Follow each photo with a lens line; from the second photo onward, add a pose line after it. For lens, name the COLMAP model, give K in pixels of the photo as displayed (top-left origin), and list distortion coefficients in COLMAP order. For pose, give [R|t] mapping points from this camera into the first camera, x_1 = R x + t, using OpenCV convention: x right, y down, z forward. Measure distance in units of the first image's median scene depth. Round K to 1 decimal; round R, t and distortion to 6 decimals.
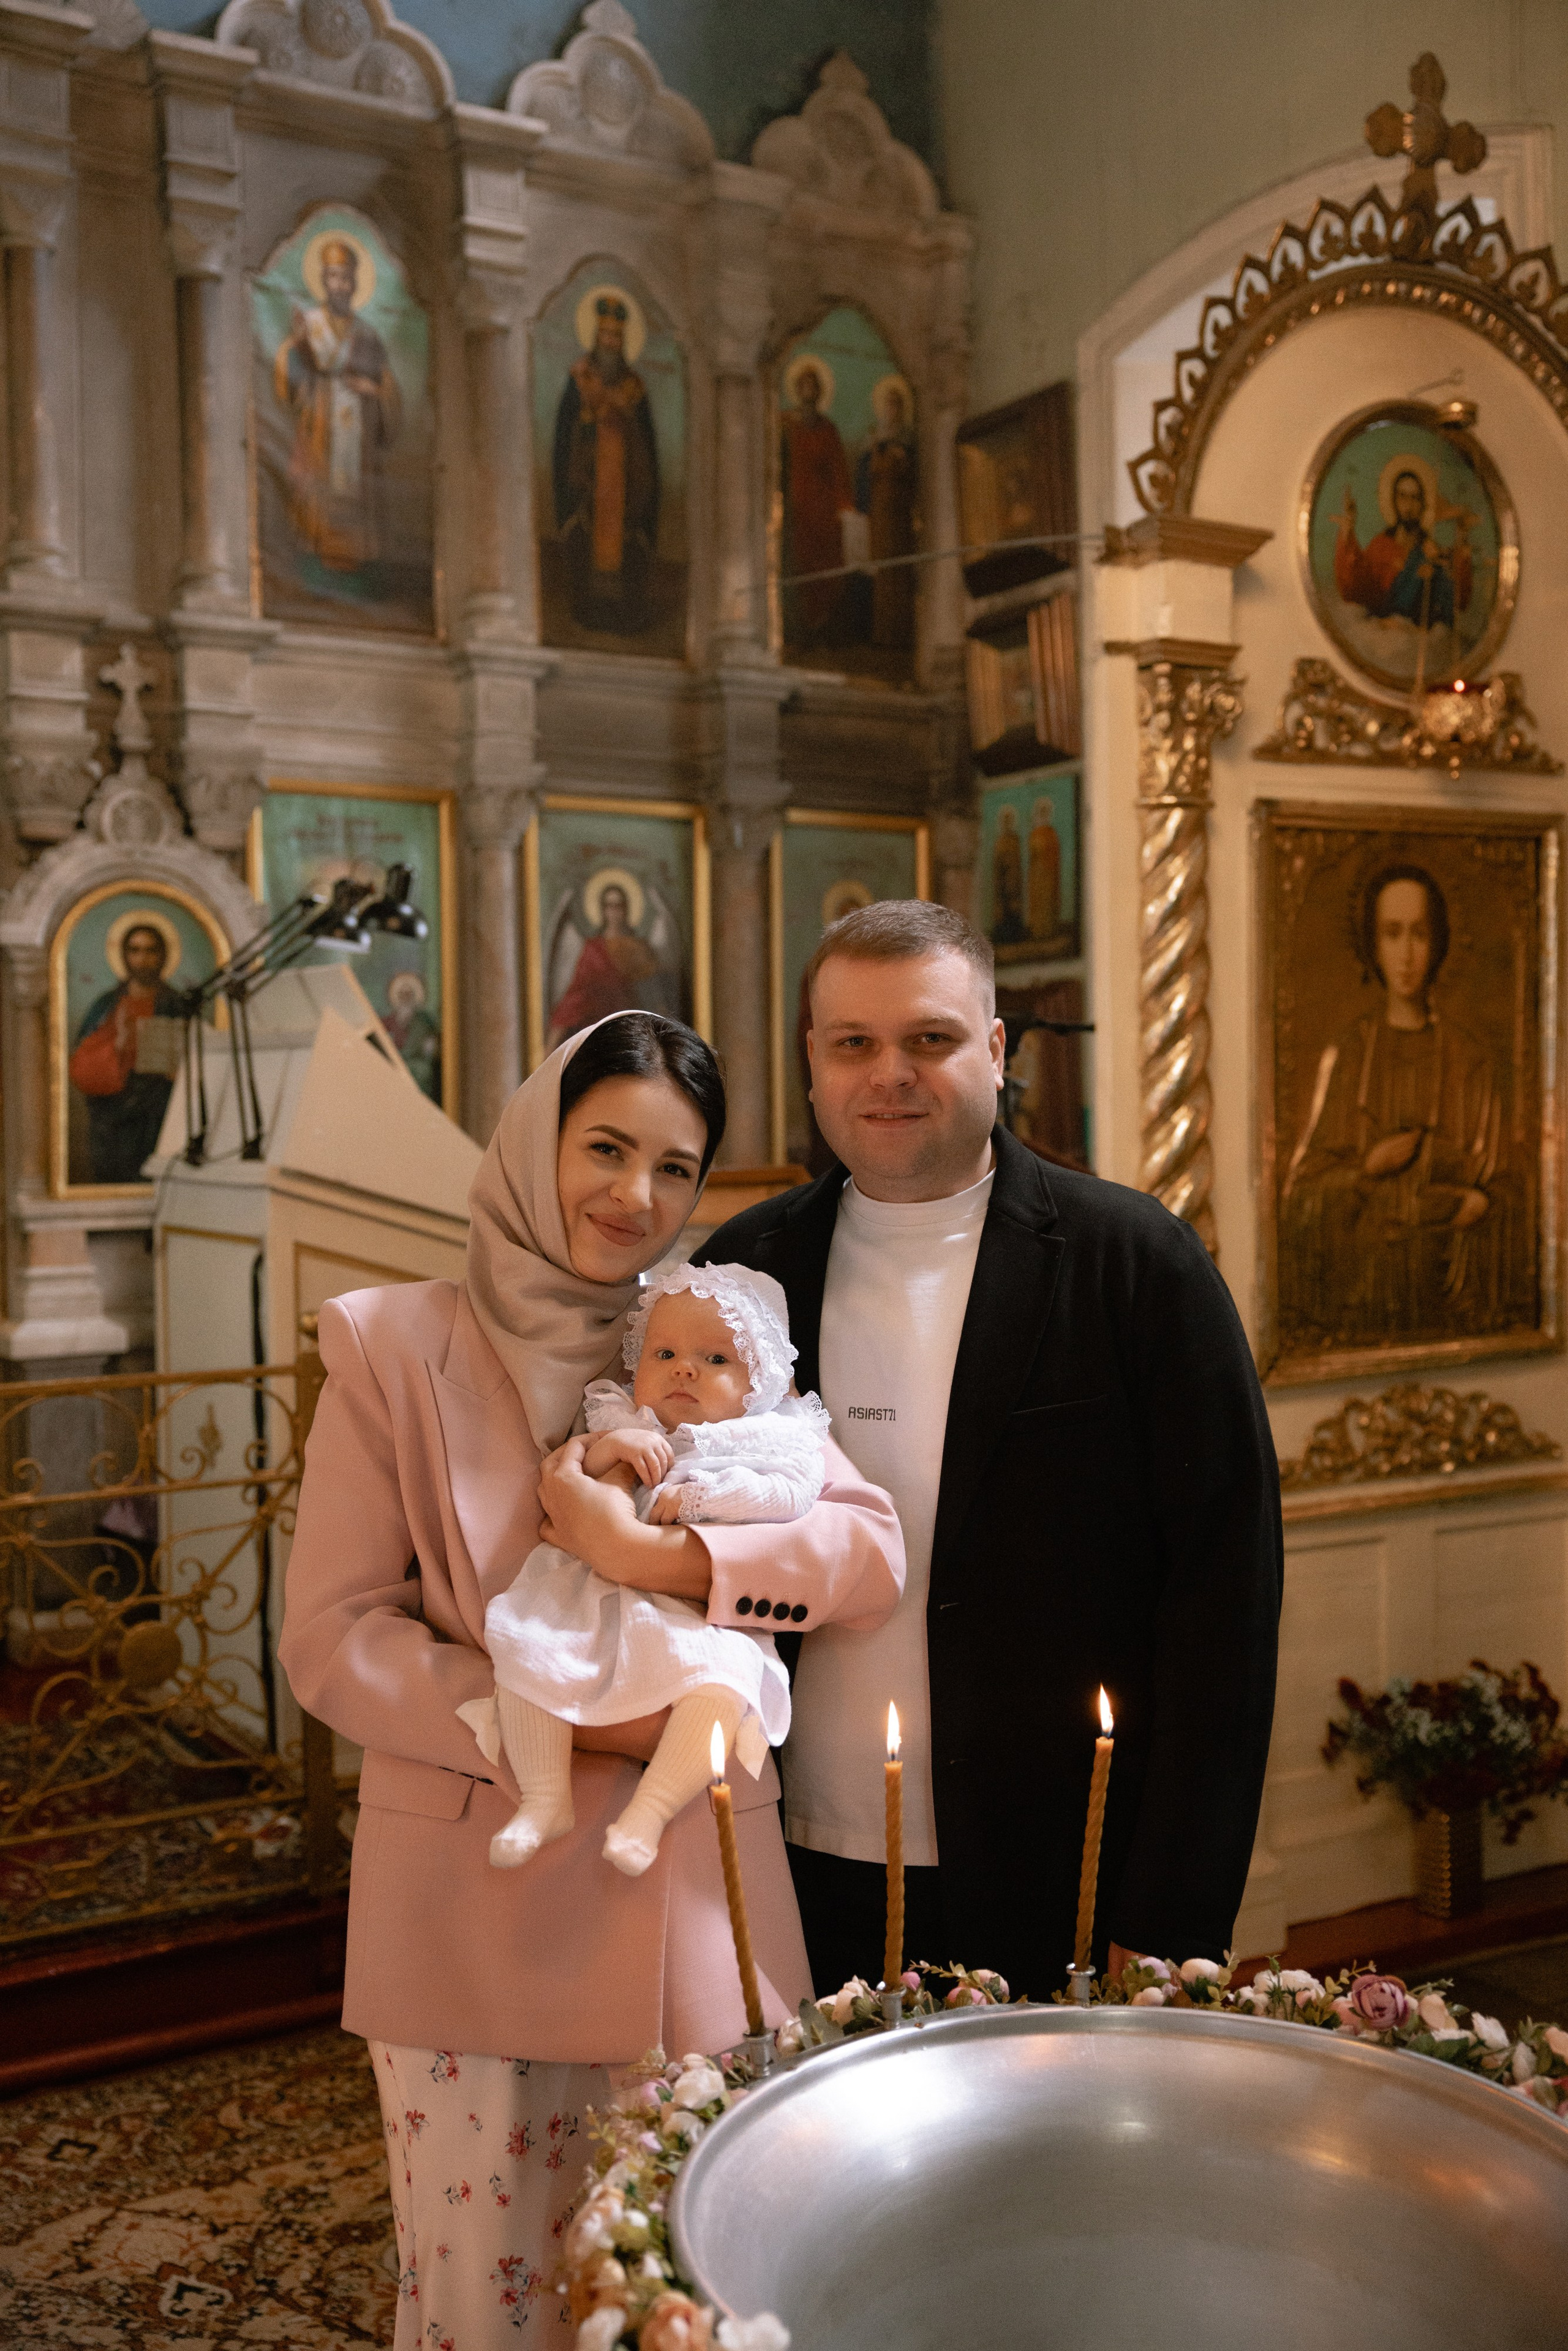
lens RADIAL K [[2573.4, 0, 784.0], [0, 2573.4, 1175.5], [0, 0, 1]] dist [0.057616, 0.052072]
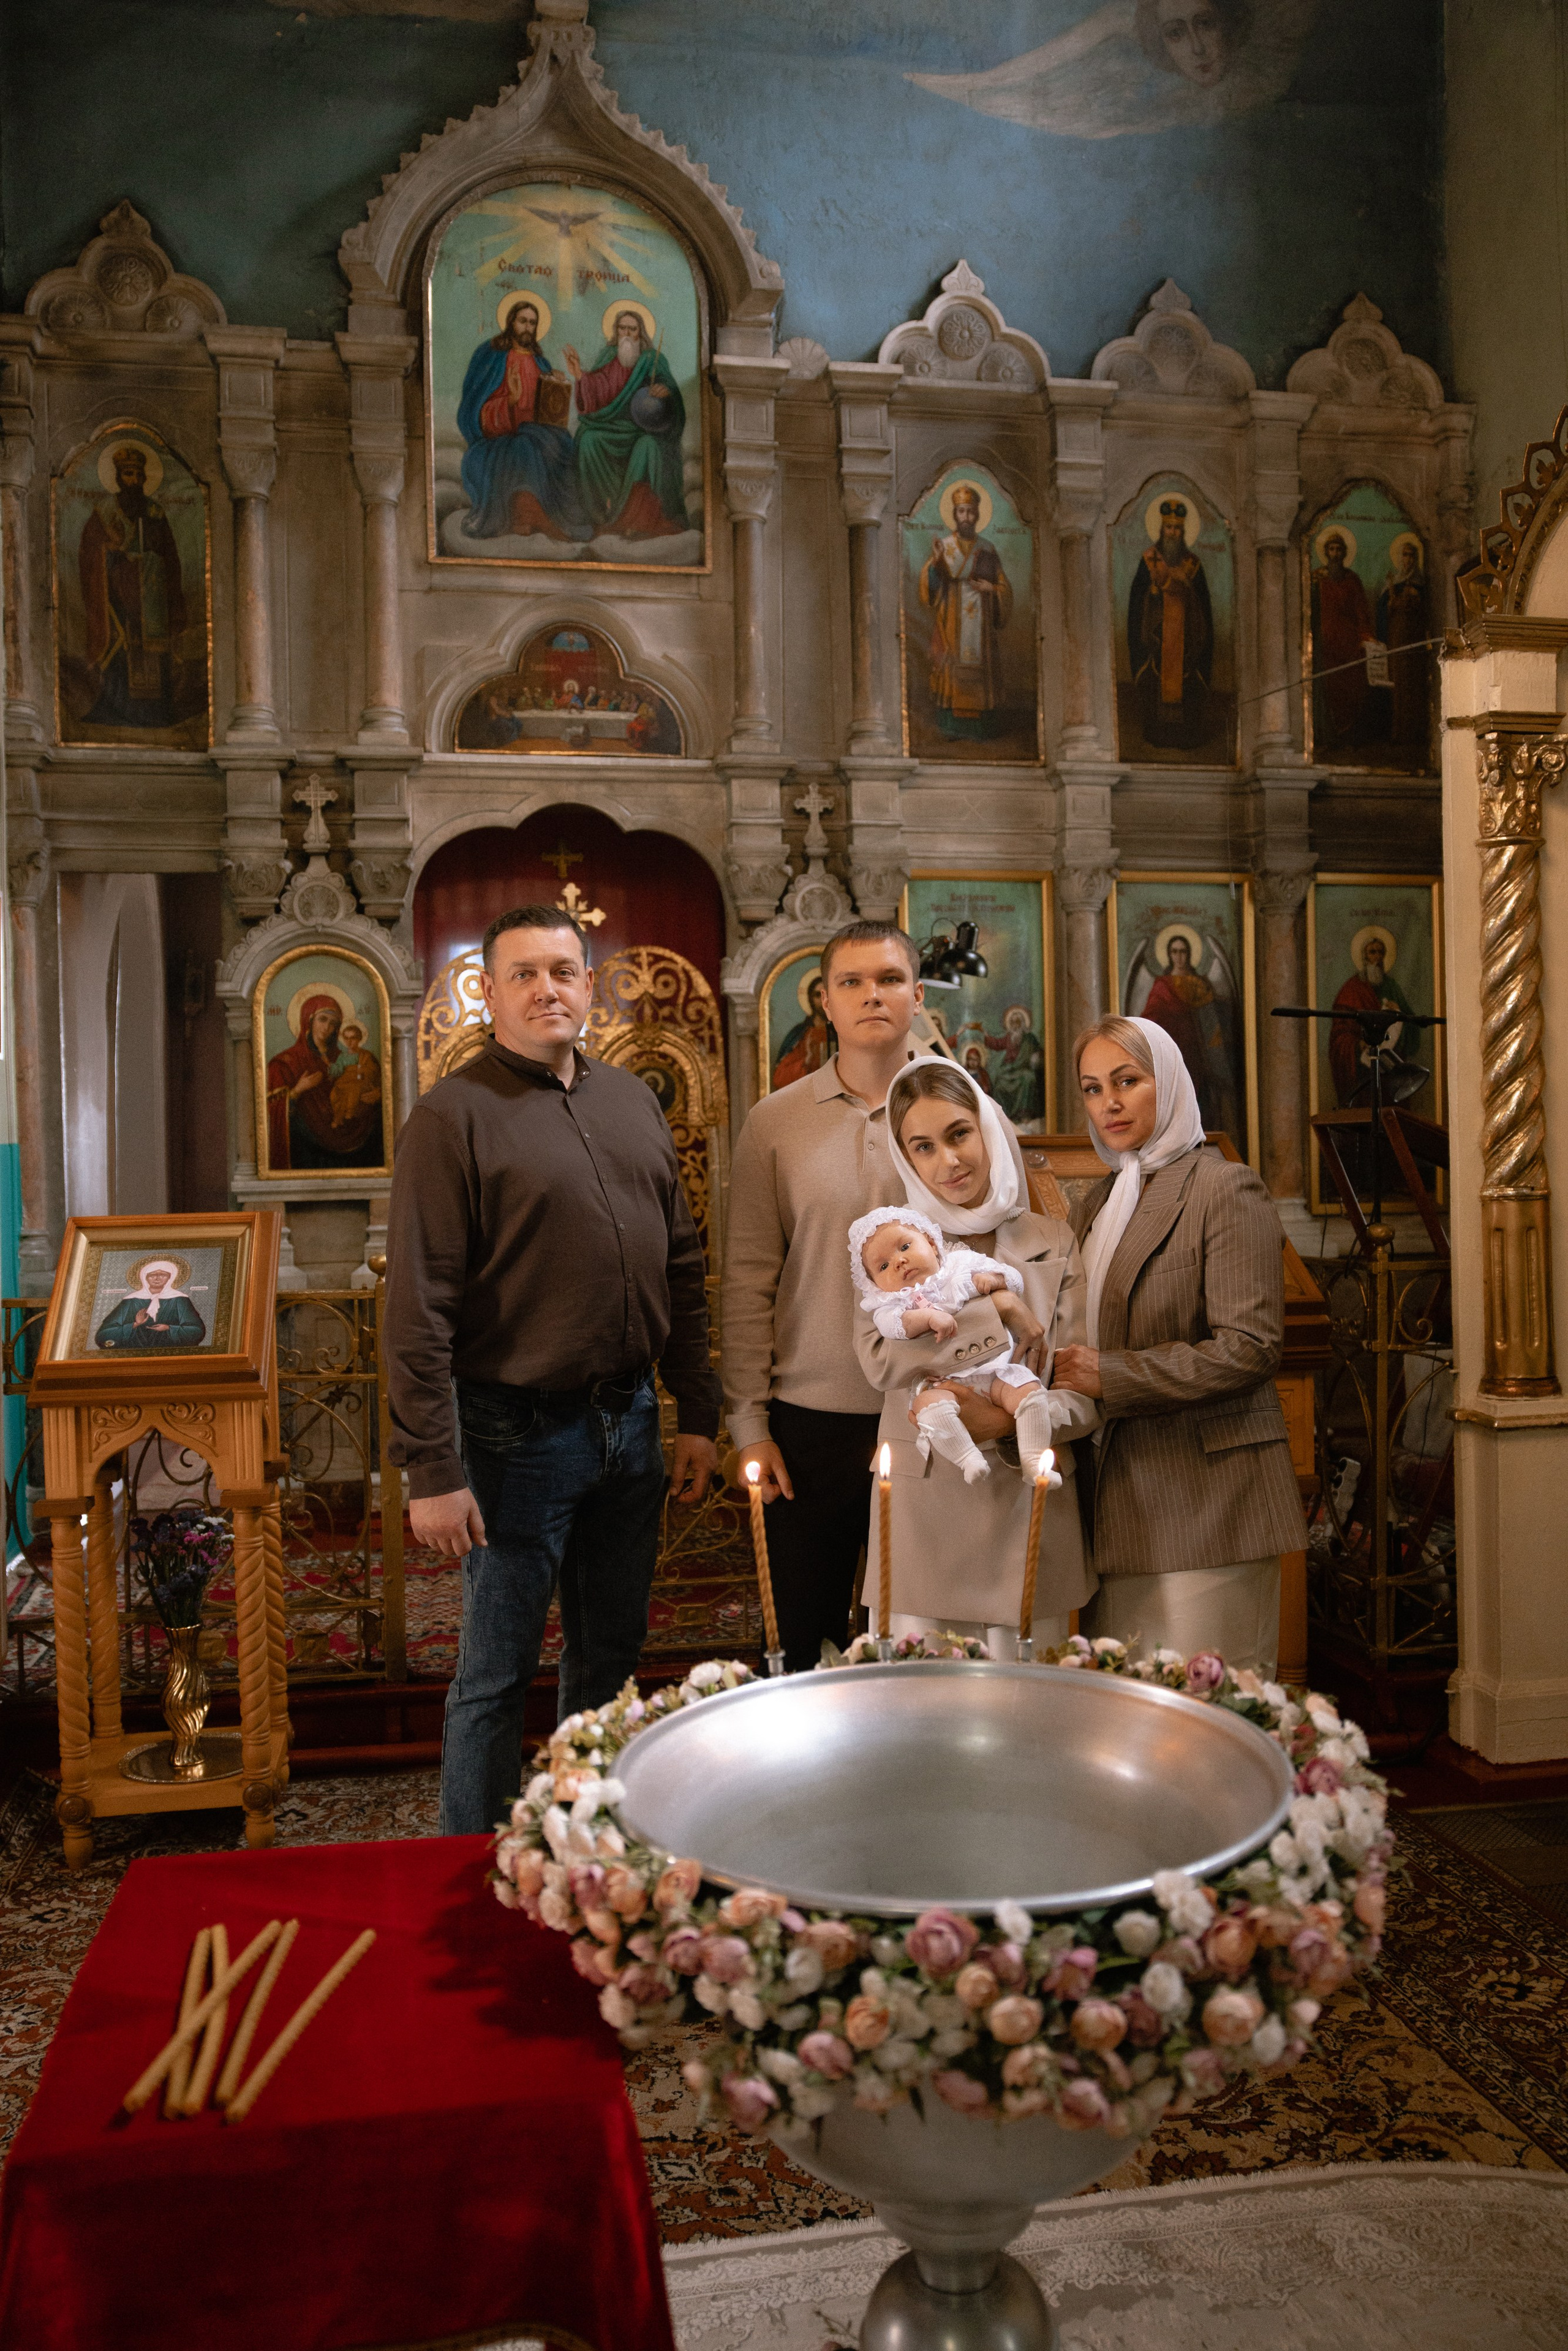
lens RADIAL K [[1955.2, 0, 784.0], [0, 1955.2, 1175.5], [0, 0, 1]] dist [-0.039249, 0.088037]
pose [[0.933540, -0.001350, -0.358471, 0.110995], [-0.000667, 0.999985, -0.005503, 0.017446], [0.358473, 0.005377, 0.933525, -0.013078]]
